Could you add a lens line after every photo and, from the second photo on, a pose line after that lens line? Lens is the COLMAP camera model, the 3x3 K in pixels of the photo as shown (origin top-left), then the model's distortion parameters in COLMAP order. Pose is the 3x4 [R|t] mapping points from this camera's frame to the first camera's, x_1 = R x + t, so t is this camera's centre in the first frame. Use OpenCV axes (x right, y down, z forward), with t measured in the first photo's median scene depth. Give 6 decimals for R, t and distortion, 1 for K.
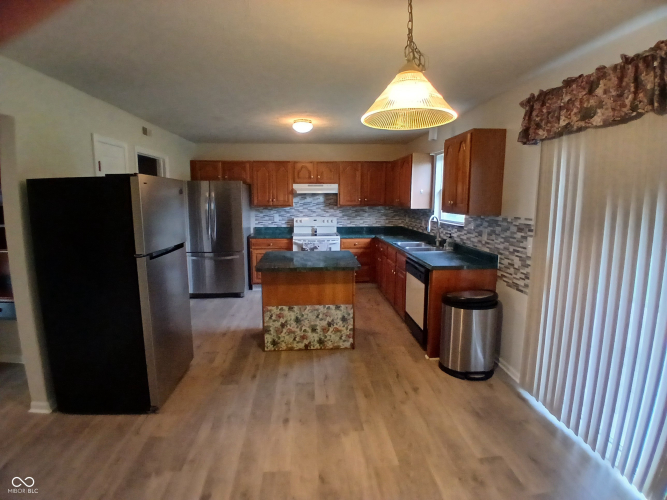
lens RADIAL K [[327.7, 0, 331.5], [0, 327.7, 240.7], [0, 0, 1]] dist [-0.002185, -0.036683]
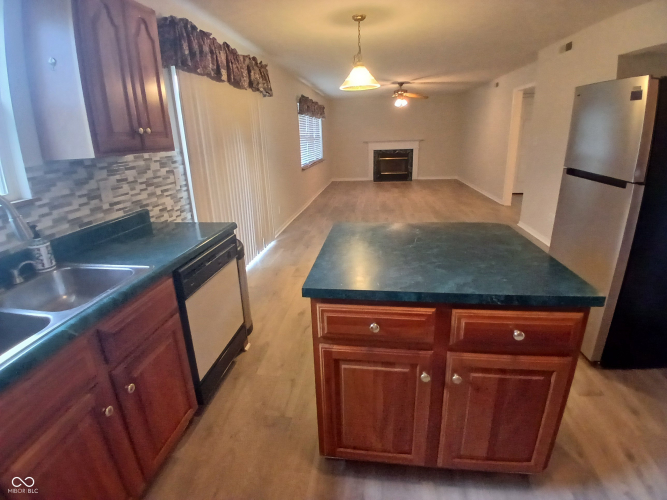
lens RADIAL K [[327.7, 0, 331.5], [0, 327.7, 240.7], [0, 0, 1]] dist [-0.002185, -0.036683]
pose [[-0.977748, -0.027454, 0.207977, -0.023302], [0.064685, 0.903638, 0.423385, -0.097349], [-0.199560, 0.427417, -0.881754, 0.907210]]
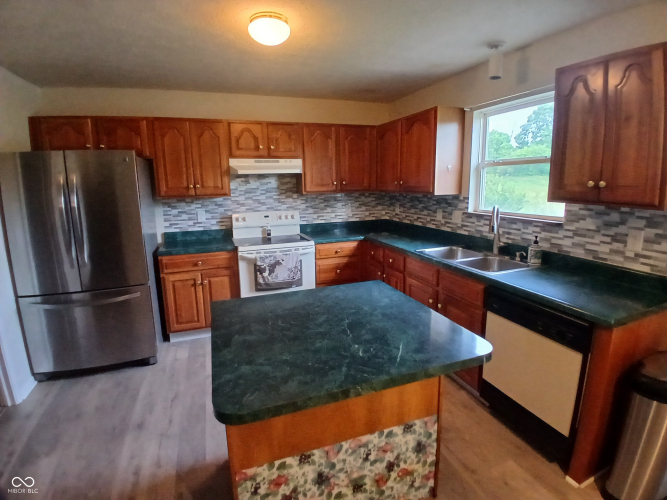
lens RADIAL K [[327.7, 0, 331.5], [0, 327.7, 240.7], [0, 0, 1]] dist [-0.002185, -0.036683]
pose [[0.961533, -0.064684, 0.266965, -0.112046], [0.052423, 0.997228, 0.052808, -0.046790], [-0.269641, -0.036782, 0.962258, 0.383185]]
